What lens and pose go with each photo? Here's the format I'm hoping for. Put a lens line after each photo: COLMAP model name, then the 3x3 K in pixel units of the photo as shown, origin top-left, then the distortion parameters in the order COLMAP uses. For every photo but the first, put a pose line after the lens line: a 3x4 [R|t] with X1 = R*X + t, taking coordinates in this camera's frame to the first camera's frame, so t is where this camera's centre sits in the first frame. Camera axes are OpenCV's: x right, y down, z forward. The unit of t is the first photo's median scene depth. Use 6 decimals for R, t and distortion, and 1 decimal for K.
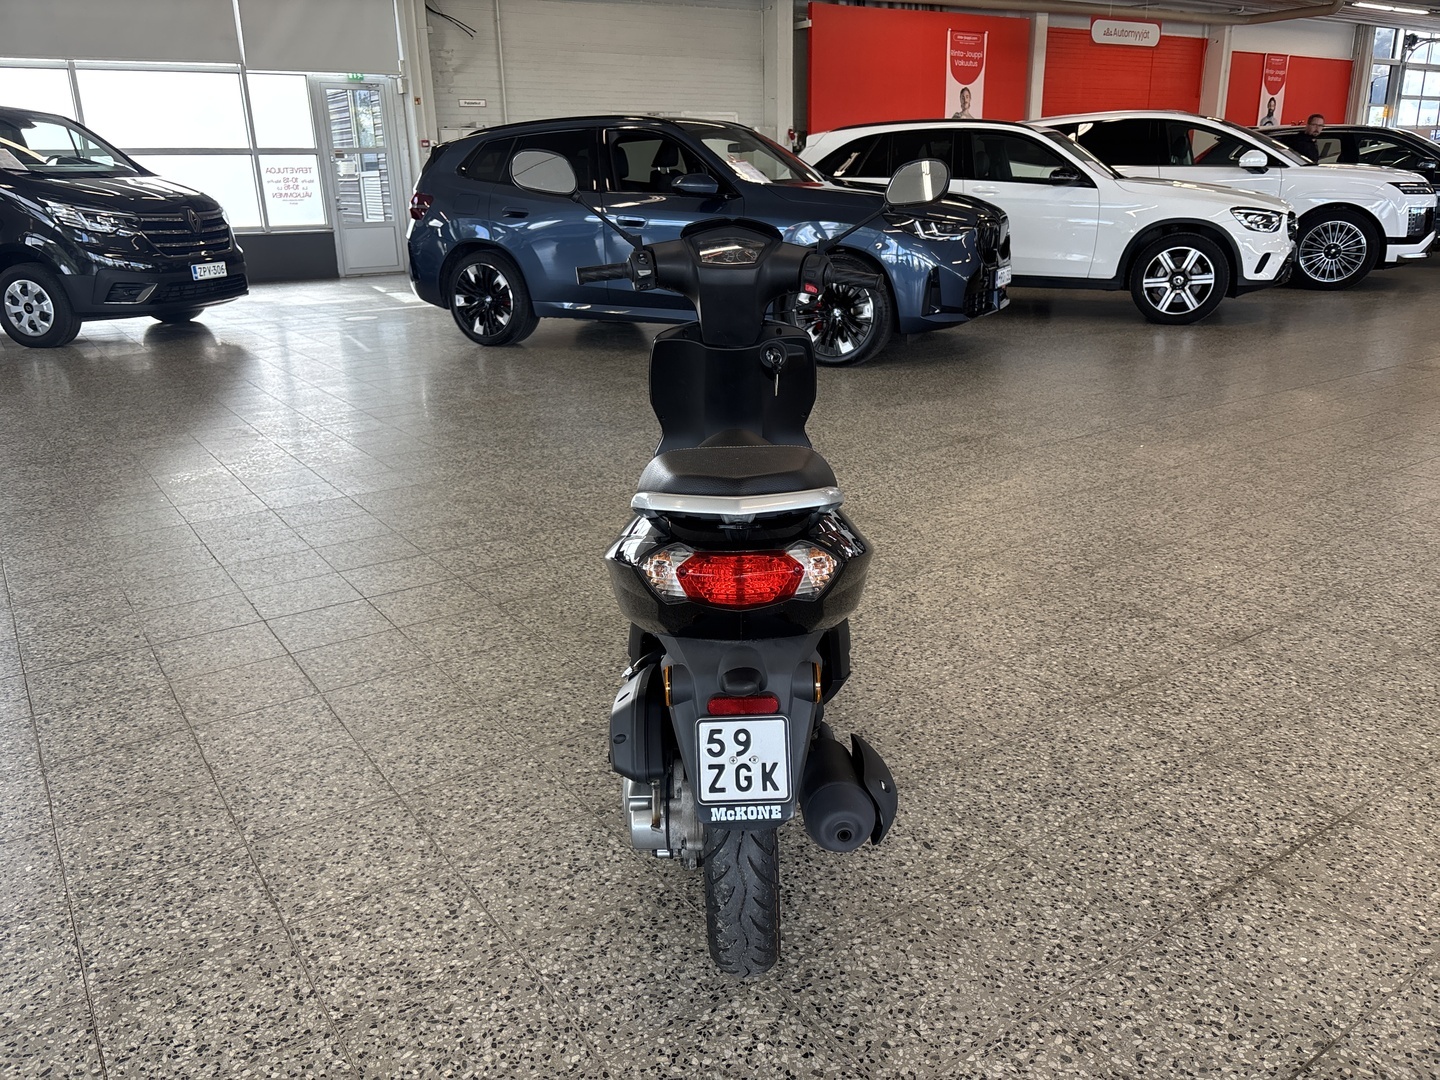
lens RADIAL K [[1090.7, 0, 720.0], [0, 1090.7, 540.0], [0, 0, 1]] dist [0.023137, 0.003384]
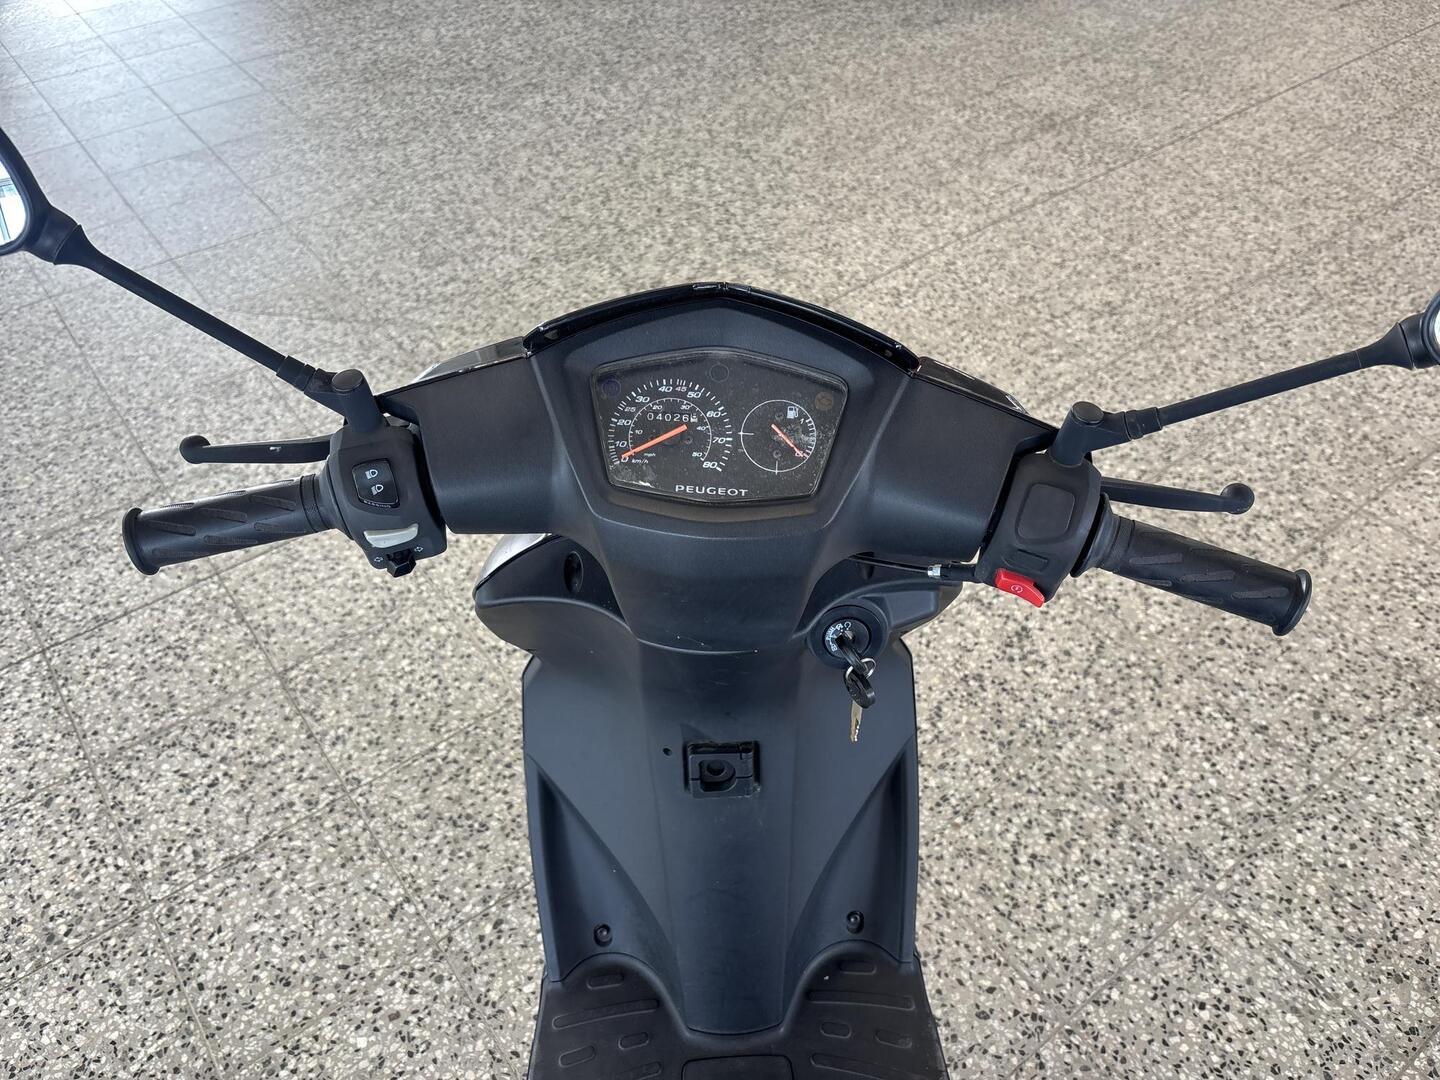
lens RADIAL K [[1124.5, 0, 720.0], [0, 1124.5, 540.0], [0, 0, 1]] dist [-0.068029, 0.132329]
pose [[0.998702, -0.030848, 0.040535, -0.001496], [0.010429, 0.902736, 0.430068, -0.199143], [-0.049859, -0.429087, 0.901886, 0.417927]]
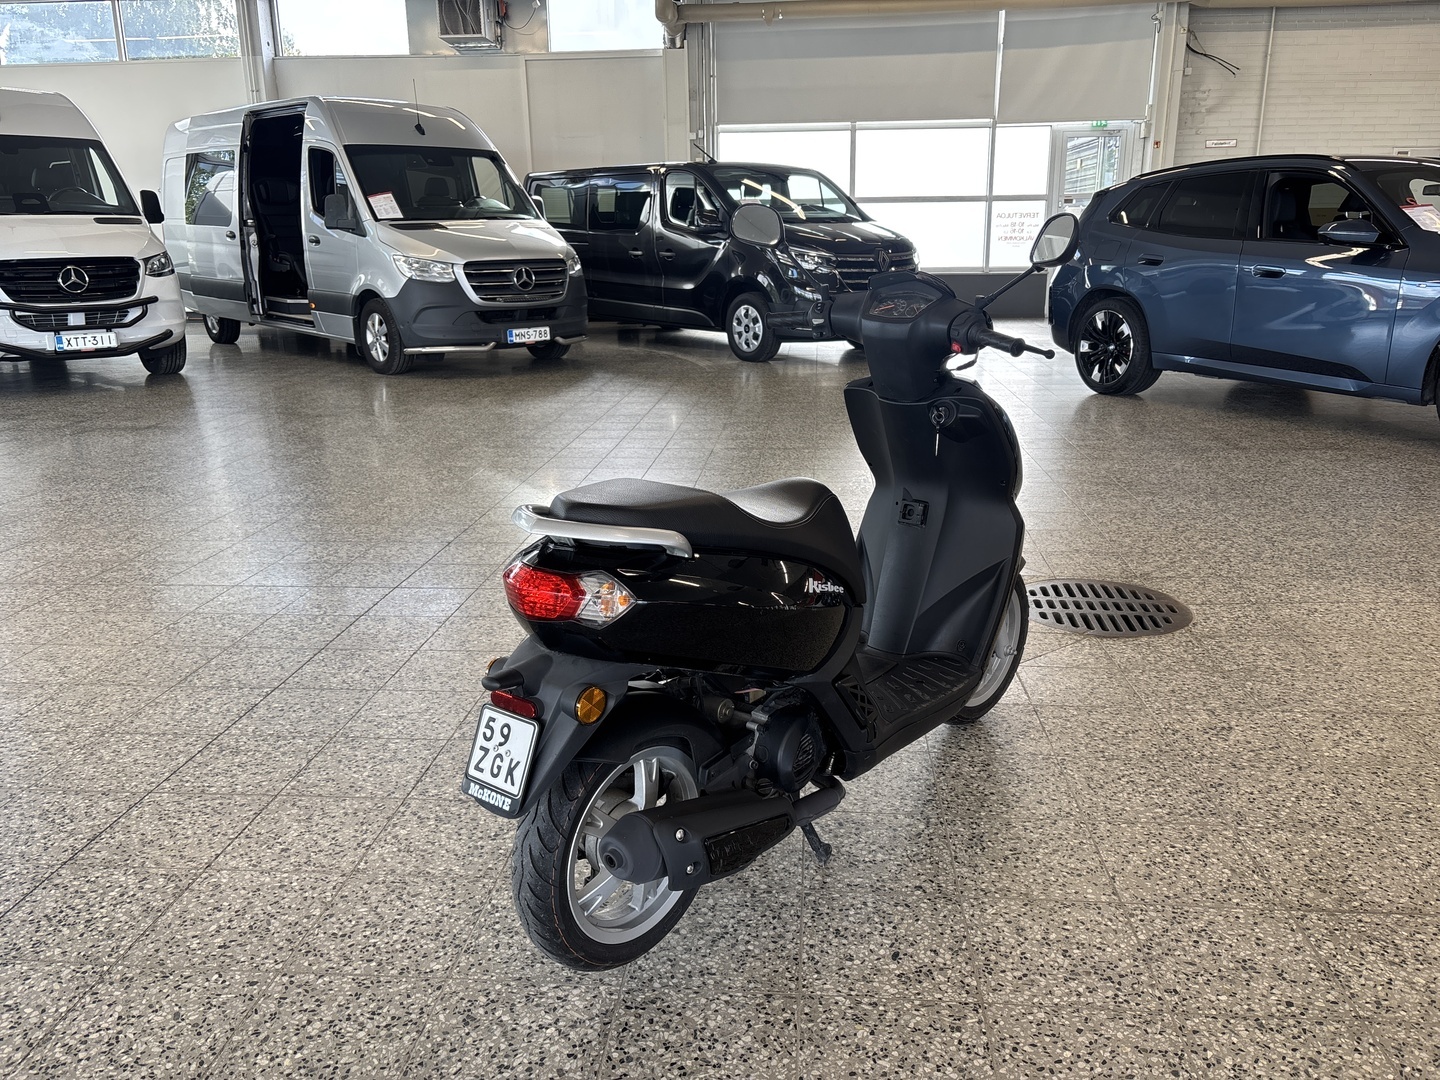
lens RADIAL K [[1086.9, 0, 726.5], [0, 1086.9, 549.6], [0, 0, 1]] dist [0.021500, -0.006886]
pose [[0.775047, 0.187301, -0.603507, 0.293204], [-0.203057, 0.978230, 0.042825, -0.033245], [0.598390, 0.089355, 0.796207, 0.081336]]
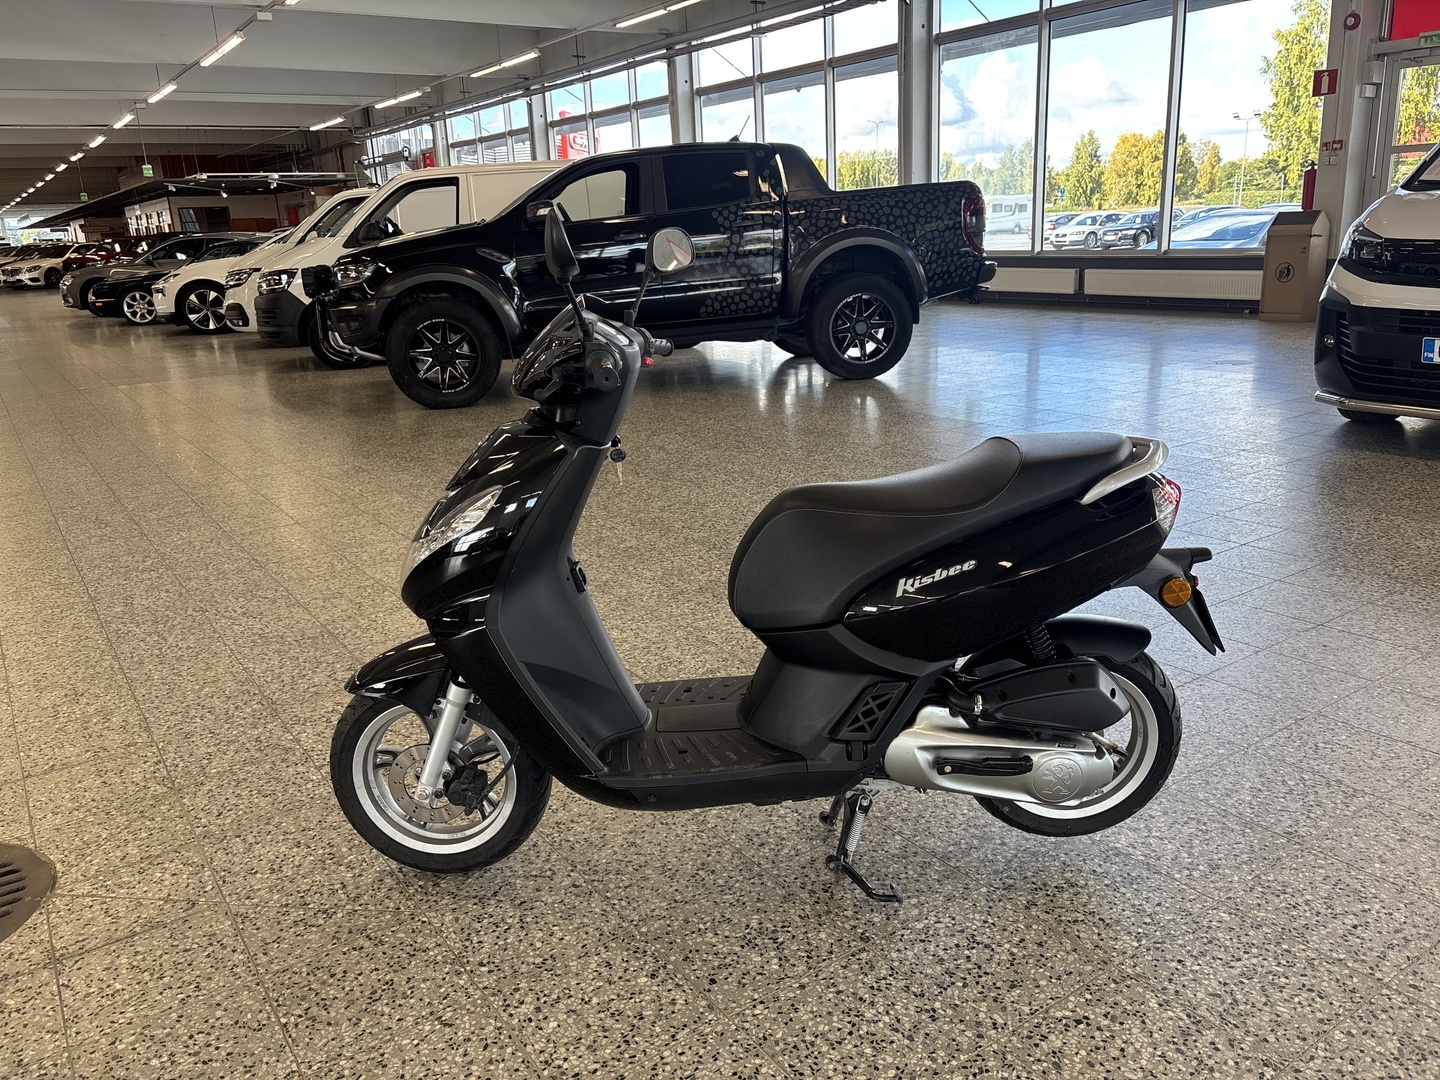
lens RADIAL K [[1083.9, 0, 720.0], [0, 1083.9, 540.0], [0, 0, 1]] dist [0.073455, -0.104969]
pose [[0.000360, -0.259180, 0.965829, -0.483523], [0.360145, 0.901052, 0.241663, -0.163543], [-0.932896, 0.347751, 0.093667, 0.502015]]
